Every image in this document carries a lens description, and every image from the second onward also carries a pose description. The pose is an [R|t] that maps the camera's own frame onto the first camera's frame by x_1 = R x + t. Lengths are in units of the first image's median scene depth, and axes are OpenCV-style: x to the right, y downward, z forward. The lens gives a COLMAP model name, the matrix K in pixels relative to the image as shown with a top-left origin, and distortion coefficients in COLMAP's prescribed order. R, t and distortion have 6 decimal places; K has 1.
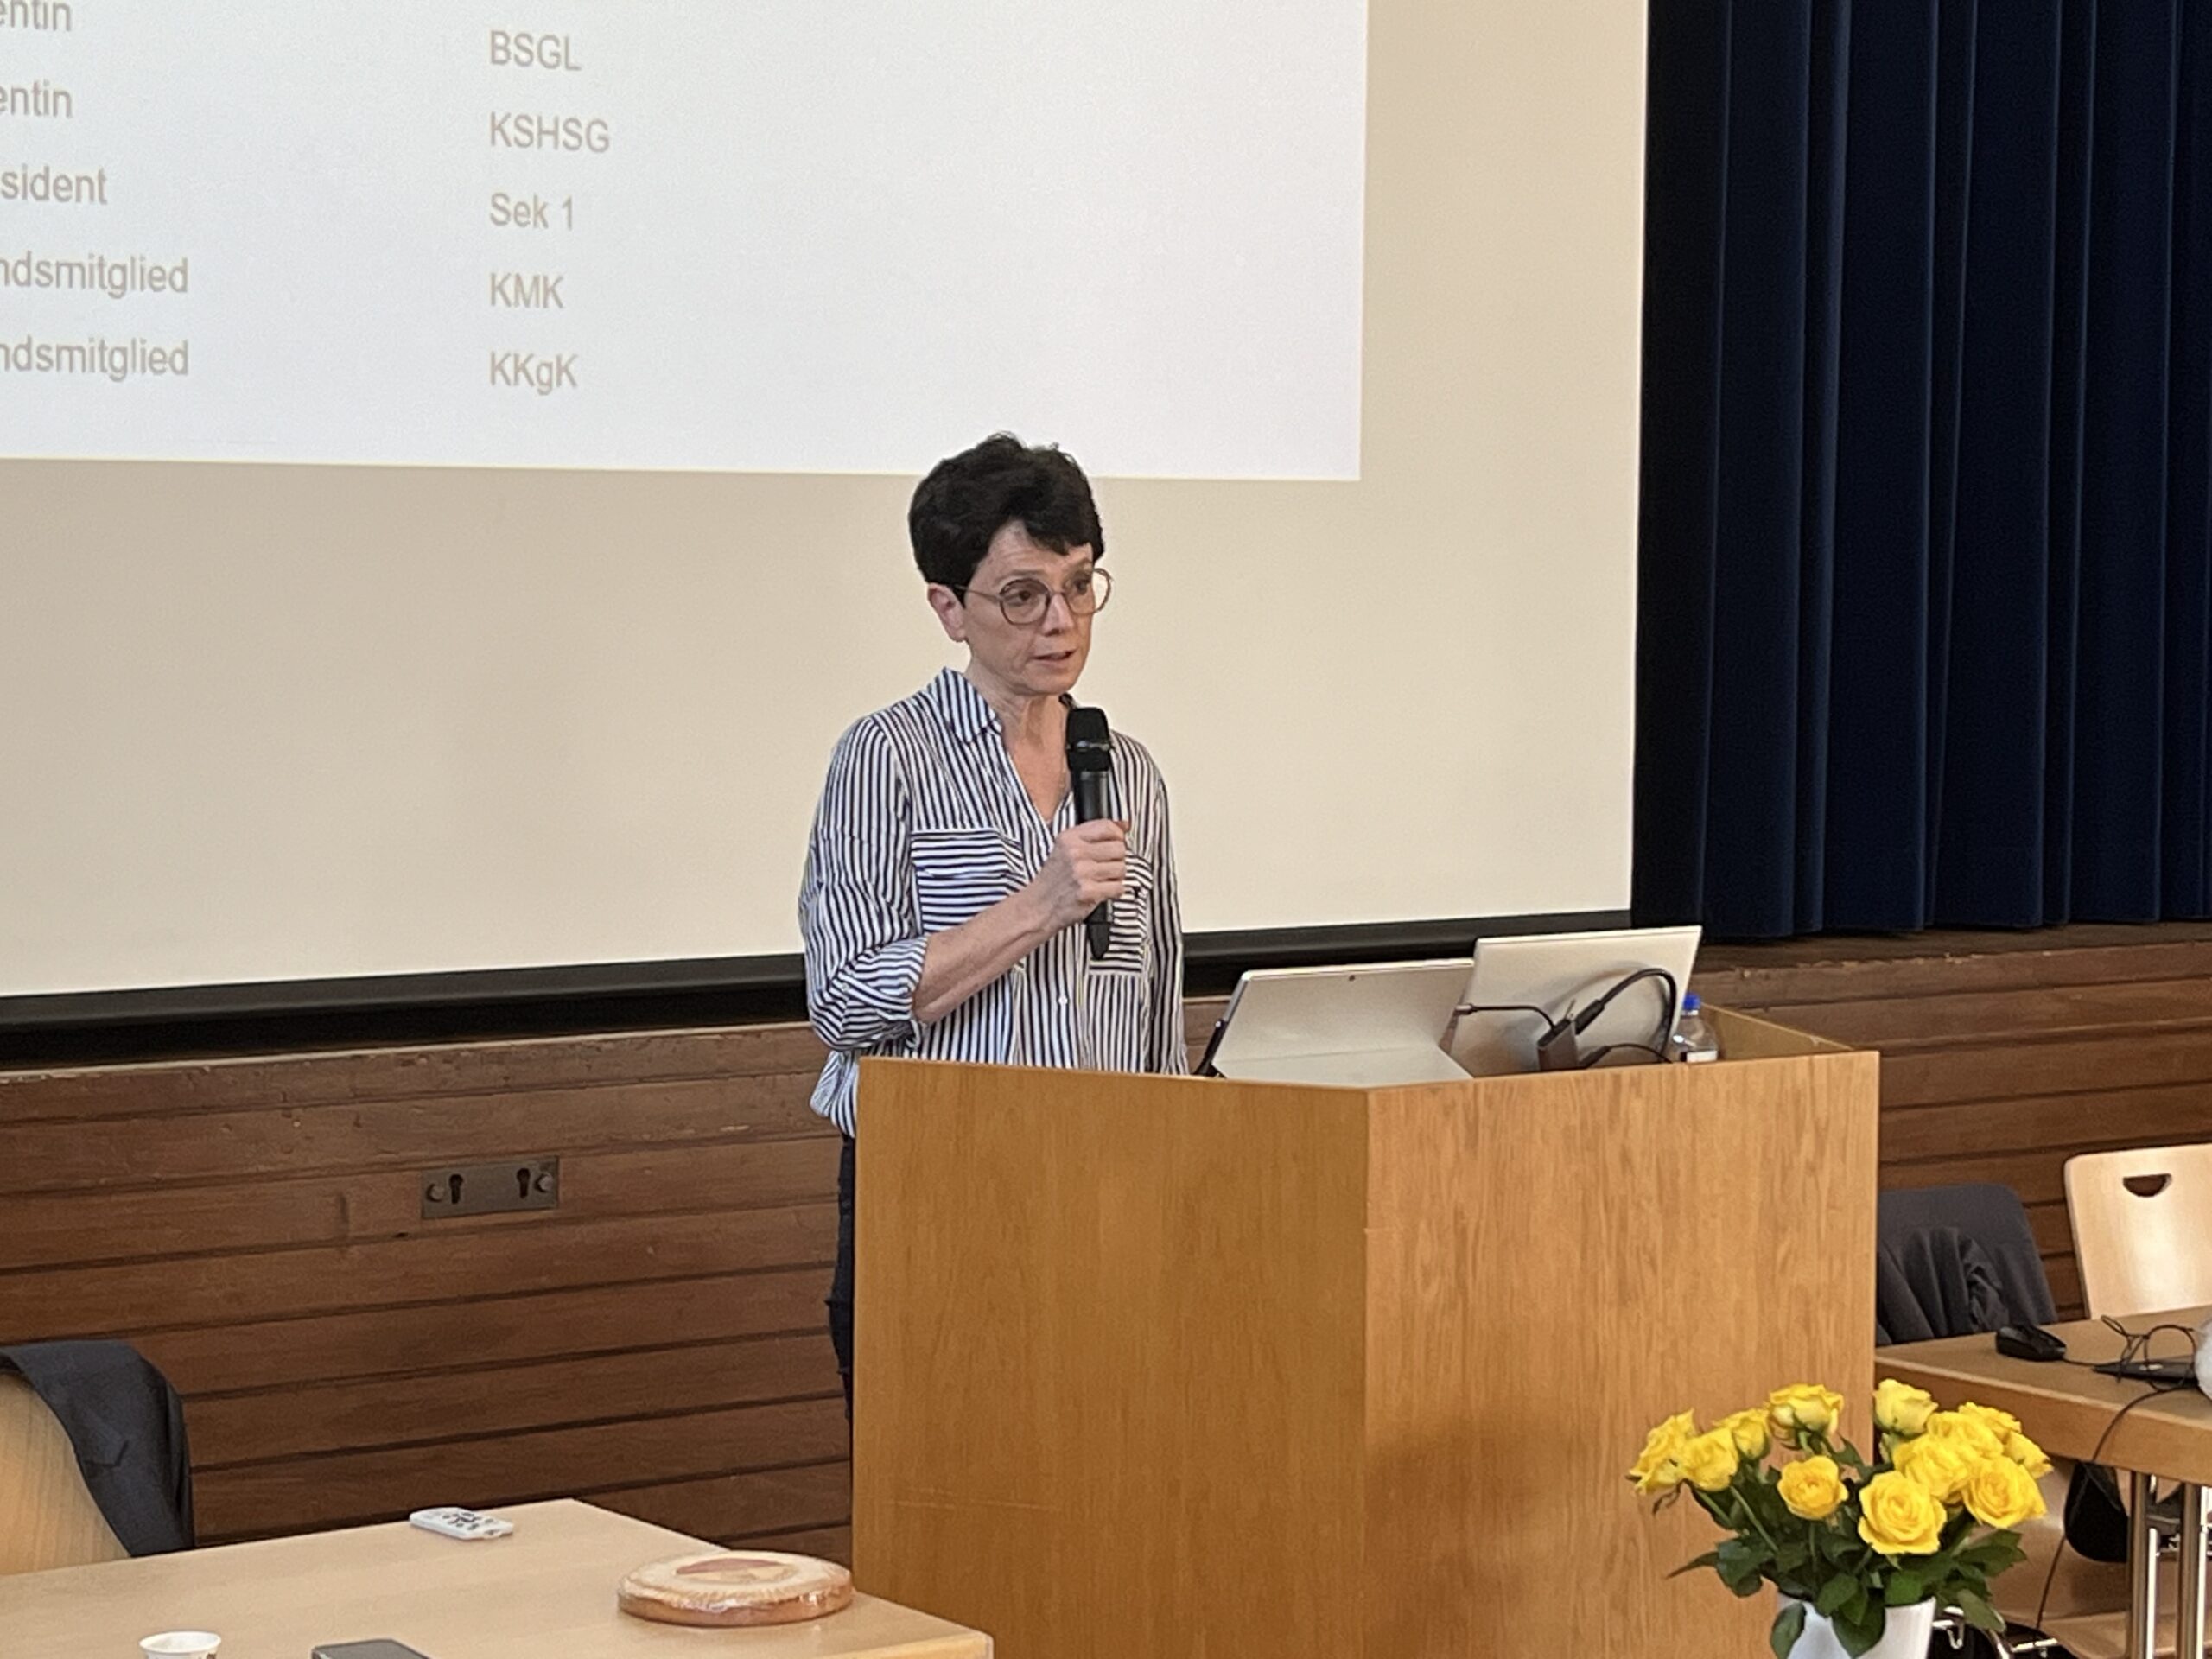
lens RADIAL K [[4921.9, 0, 1122.5], [0, 4921.9, 817.7], [0, 0, 1]] dist [0.106559, 0.000000]
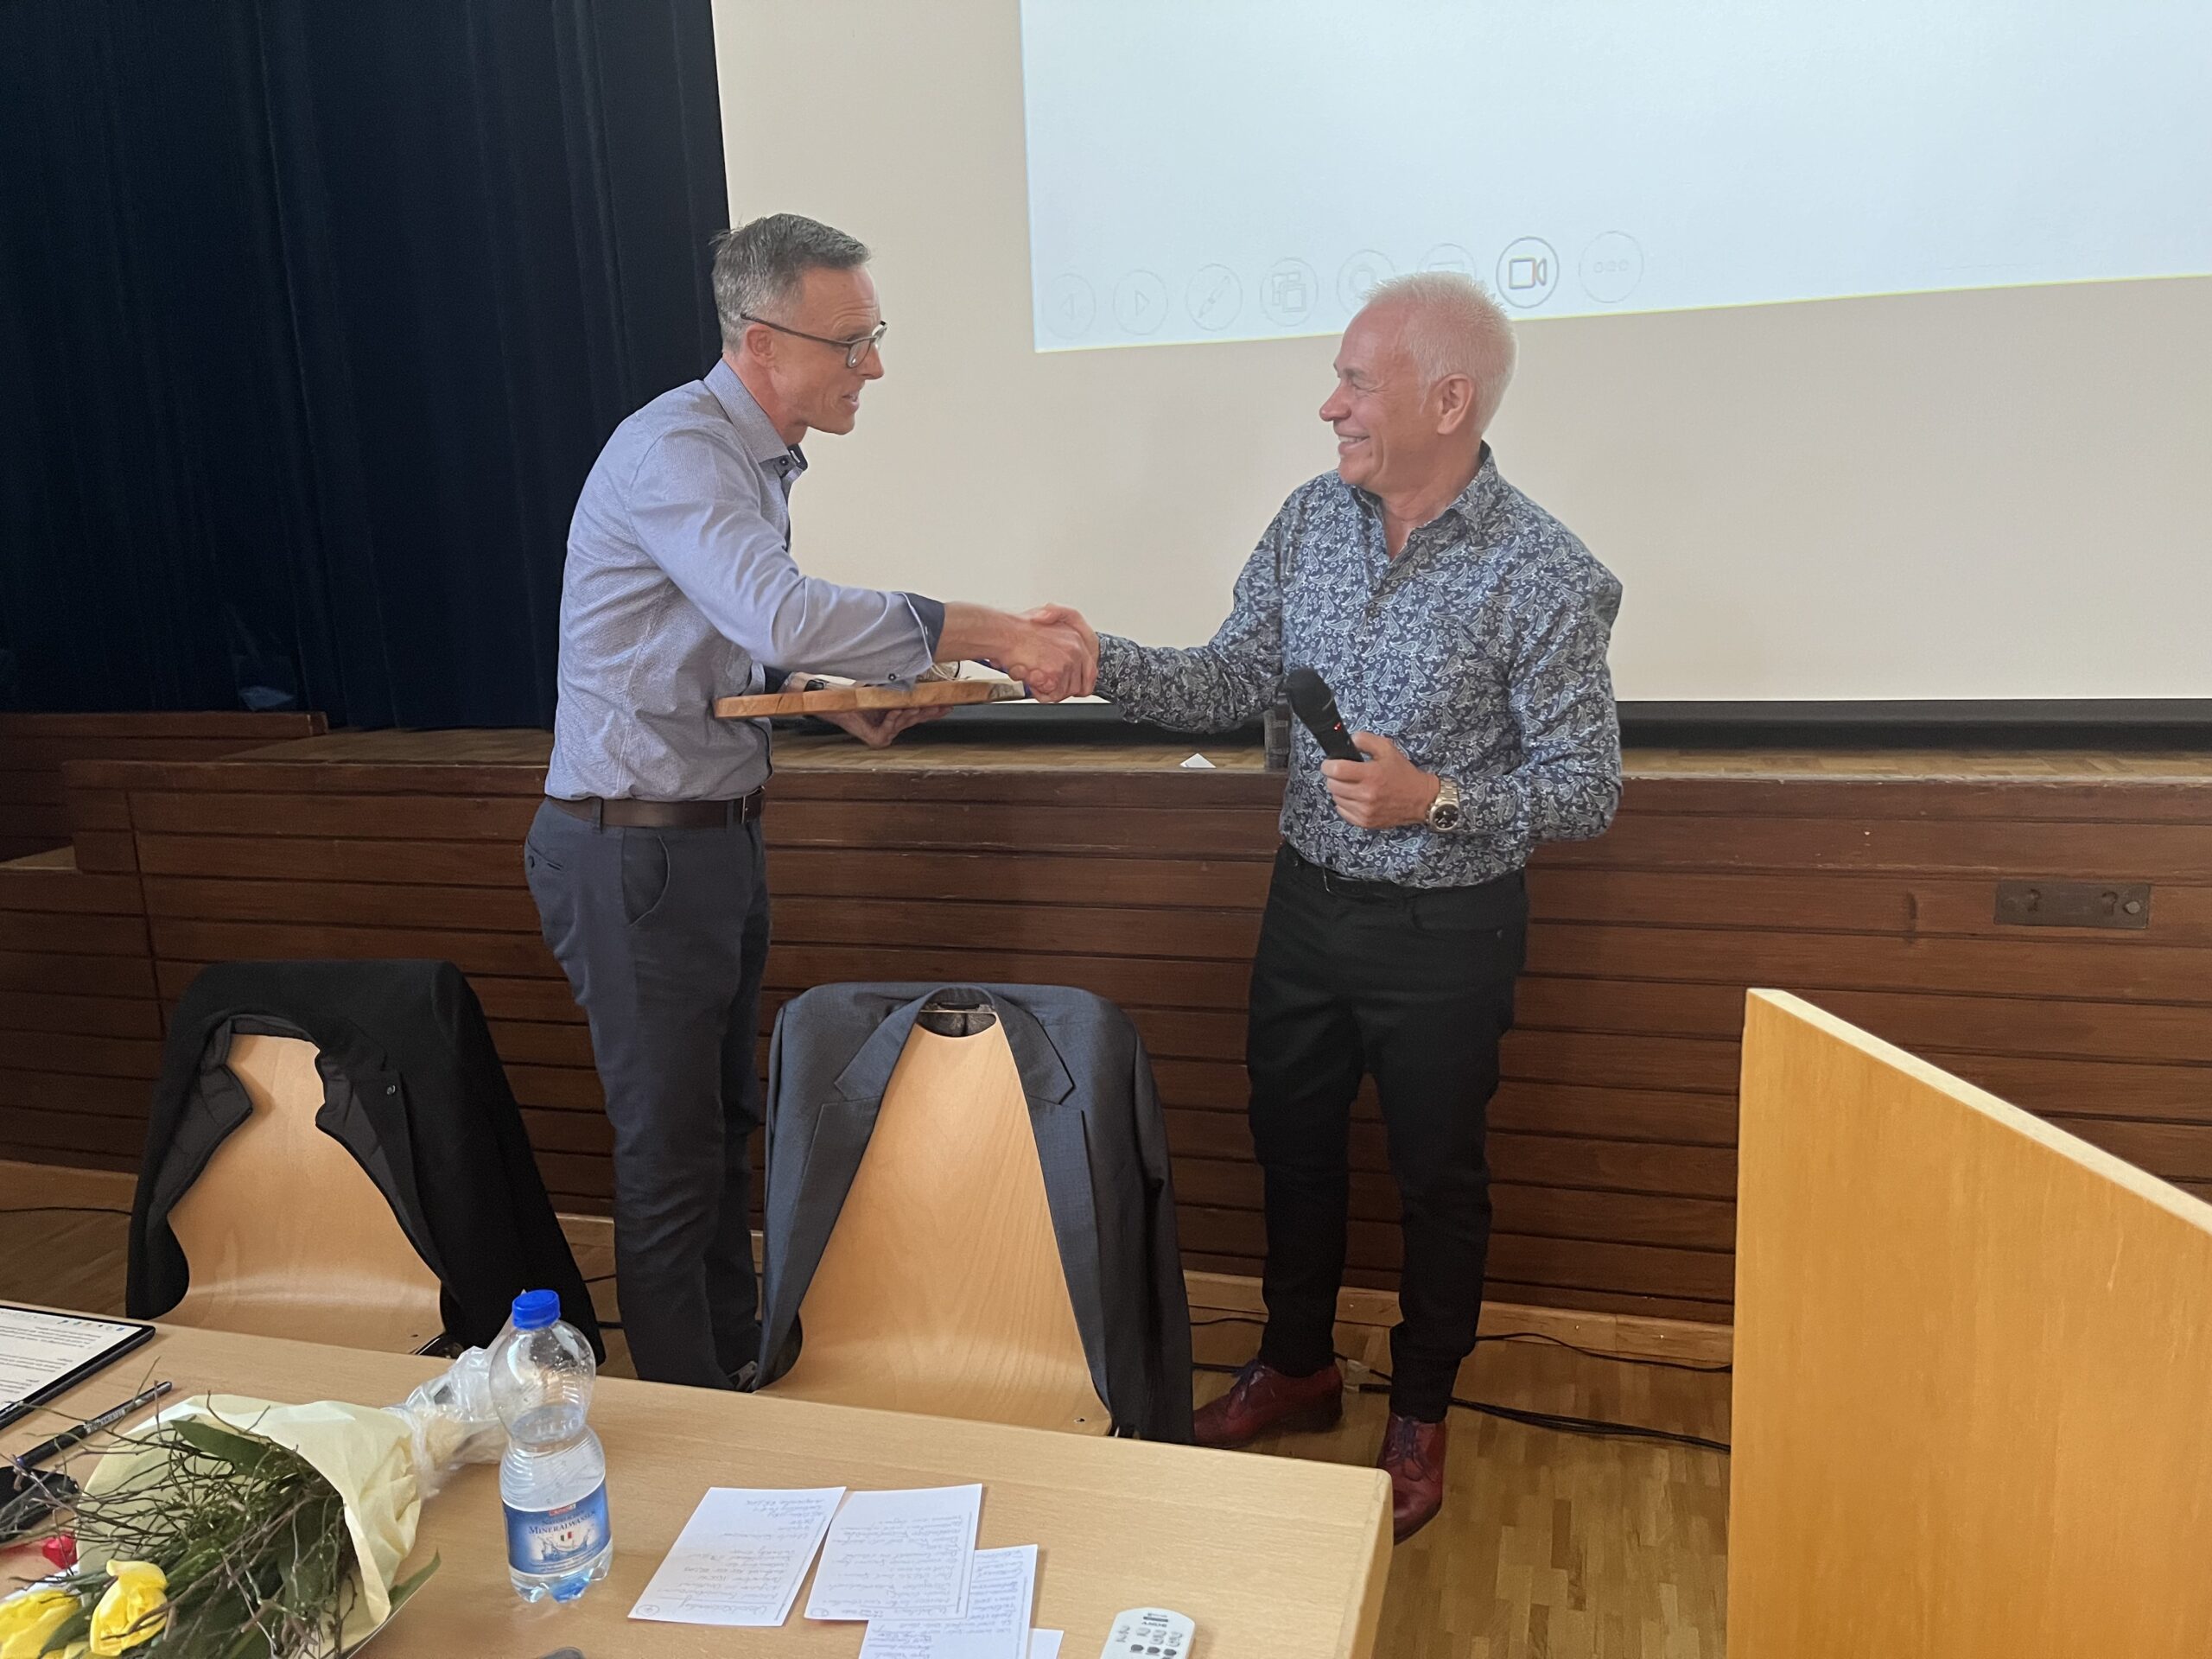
lens RADIAL K [[1672.8, 0, 1105.2], [0, 1672.8, 810.1], [0, 0, 1]] dist [0.061368, -0.086284]
pose [[0.599048, 0.107528, -0.793460, 0.060431], [-0.006696, 0.991580, 0.129322, 0.006983], [0.800685, -0.072157, 0.594725, 0.821137]]
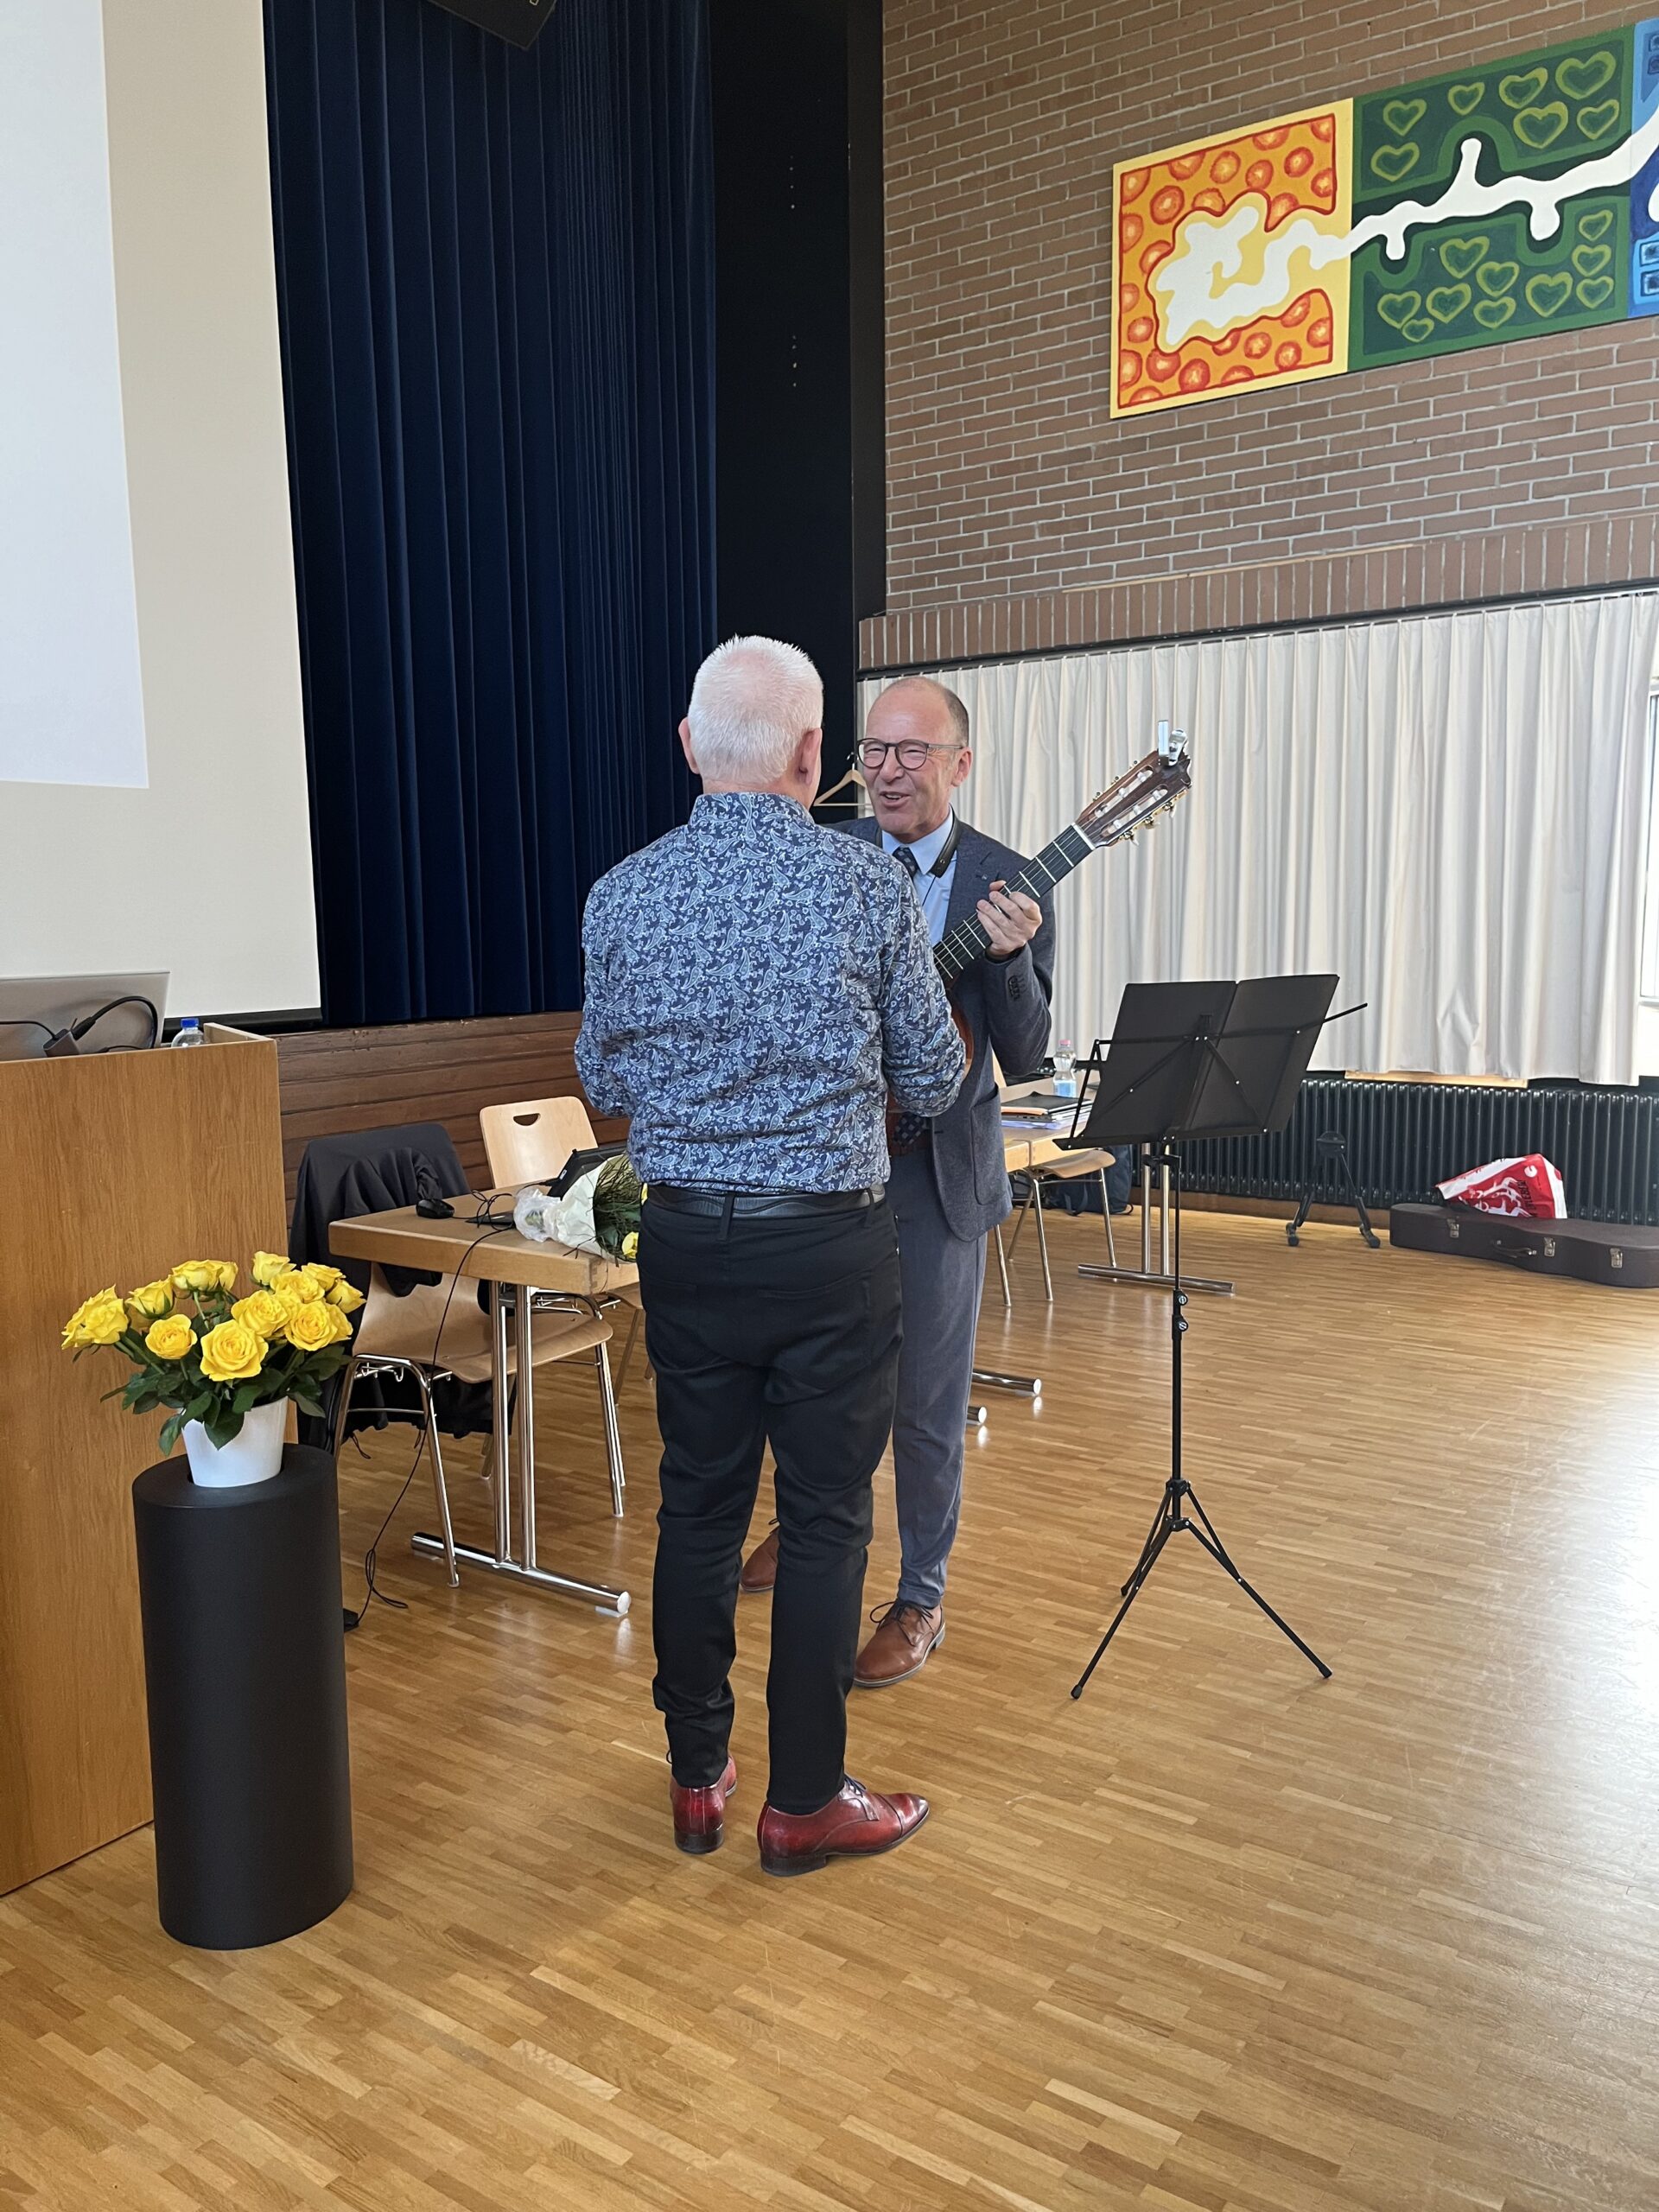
lens RADIAL K [[1672.8, 0, 814.2], [0, 1672.8, 1126.2], [0, 0, 1]] dist [0.061368, -0.086284]
pose [[0.953034, -0.063062, 0.296227, 0.163633], [0.042394, 0.996230, 0.075689, 0.043004], [-0.299883, -0.059576, 0.952114, 0.454054]]
